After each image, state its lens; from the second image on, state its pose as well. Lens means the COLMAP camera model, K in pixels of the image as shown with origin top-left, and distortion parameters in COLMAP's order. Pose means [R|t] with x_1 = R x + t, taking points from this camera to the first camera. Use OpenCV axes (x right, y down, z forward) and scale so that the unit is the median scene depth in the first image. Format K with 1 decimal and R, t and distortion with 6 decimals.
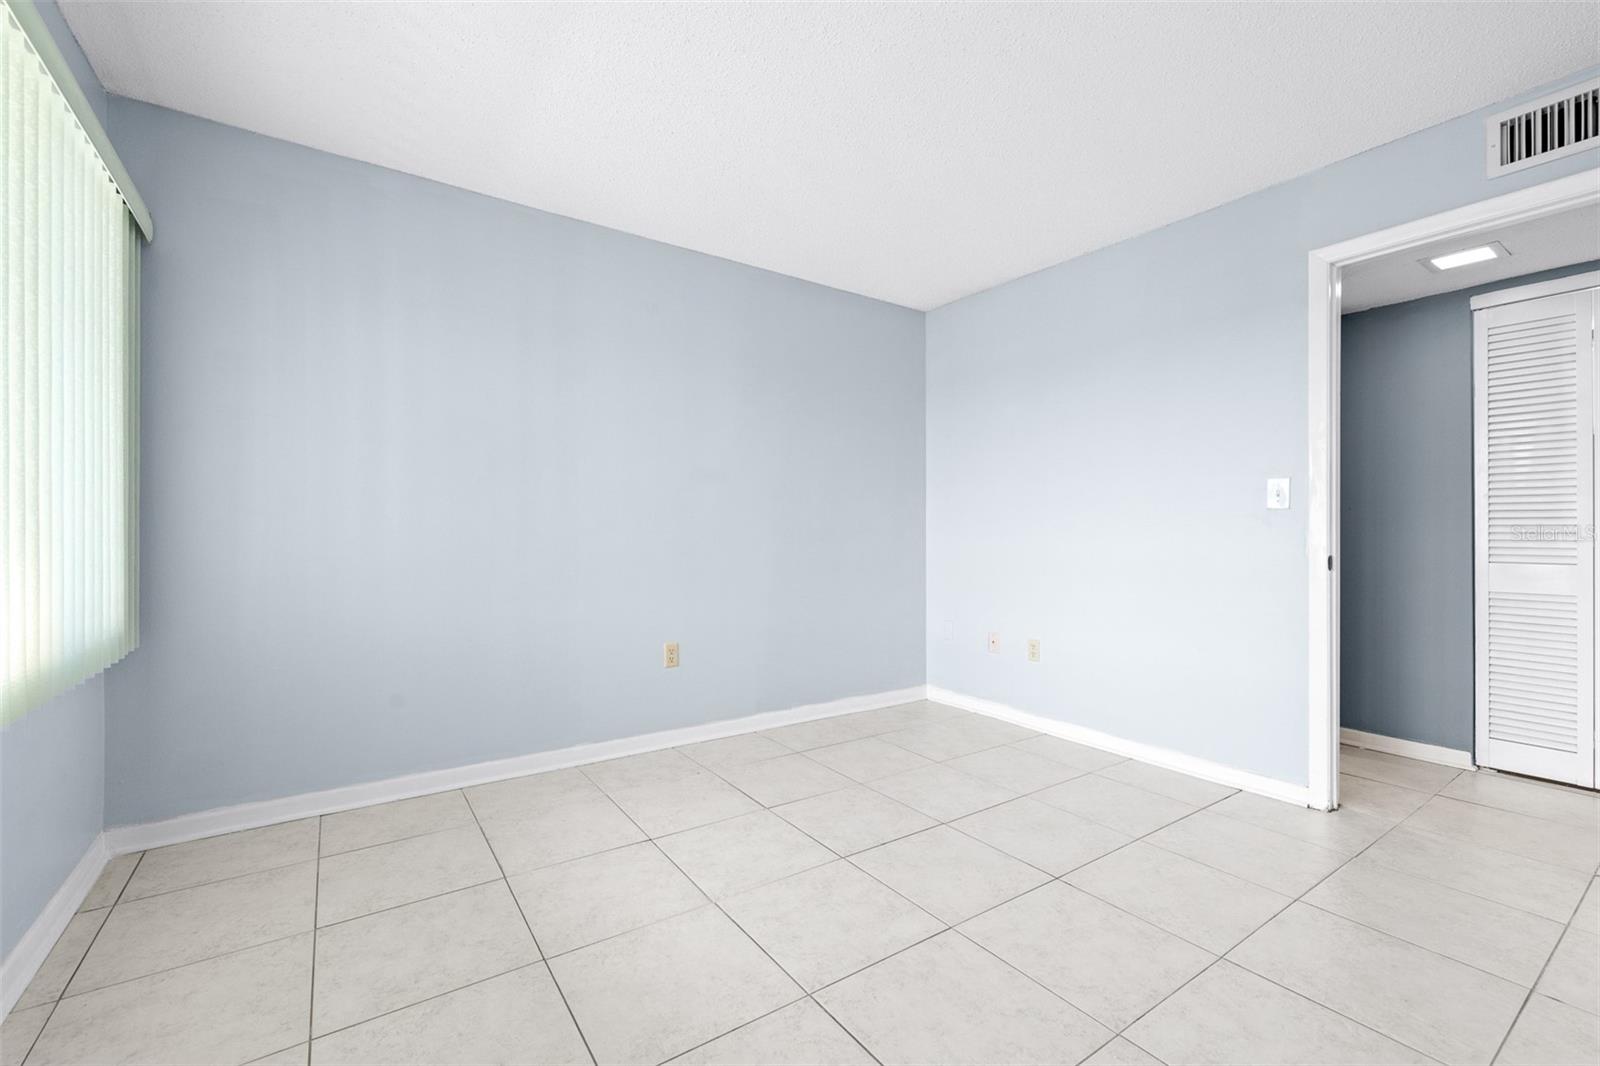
lens RADIAL K [[671.5, 0, 800.0], [0, 671.5, 533.0], [0, 0, 1]] dist [-0.000444, -0.000195]
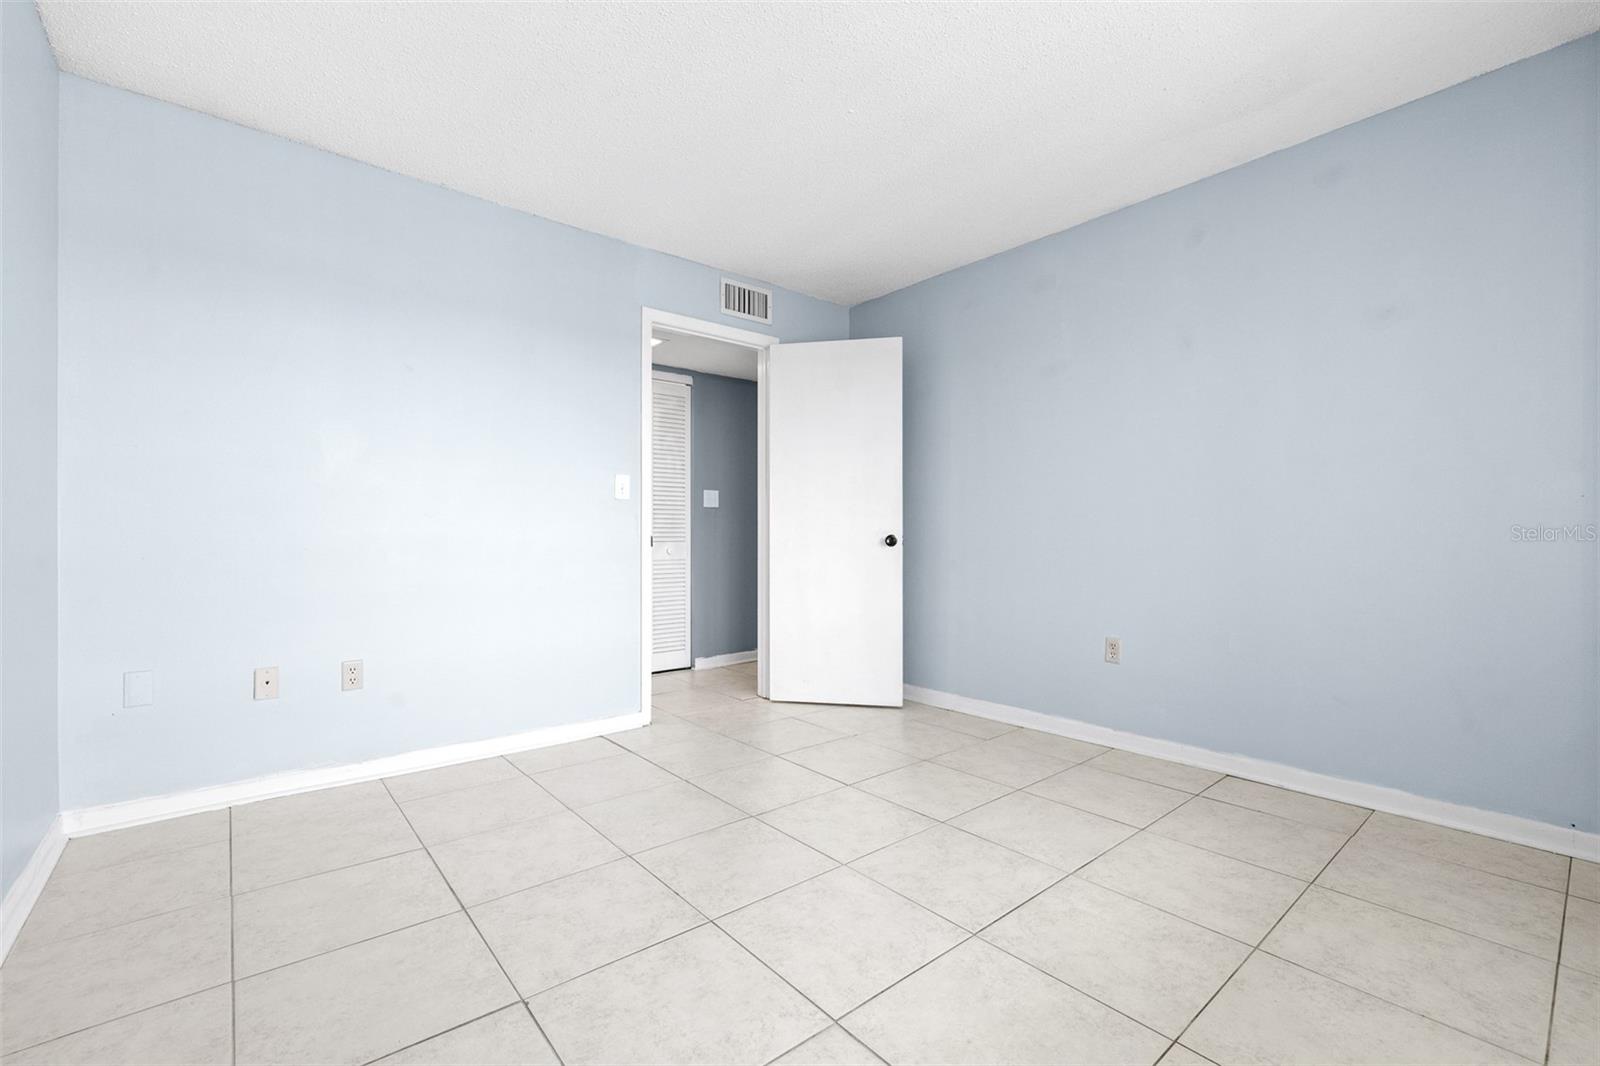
lens RADIAL K [[687.2, 0, 801.2], [0, 687.2, 537.7], [0, 0, 1]] dist [0.000807, -0.000183]
pose [[-0.096778, -0.003071, 0.995301, -0.588182], [0.001593, 0.999993, 0.003241, 0.030645], [-0.995305, 0.001899, -0.096773, 0.775865]]
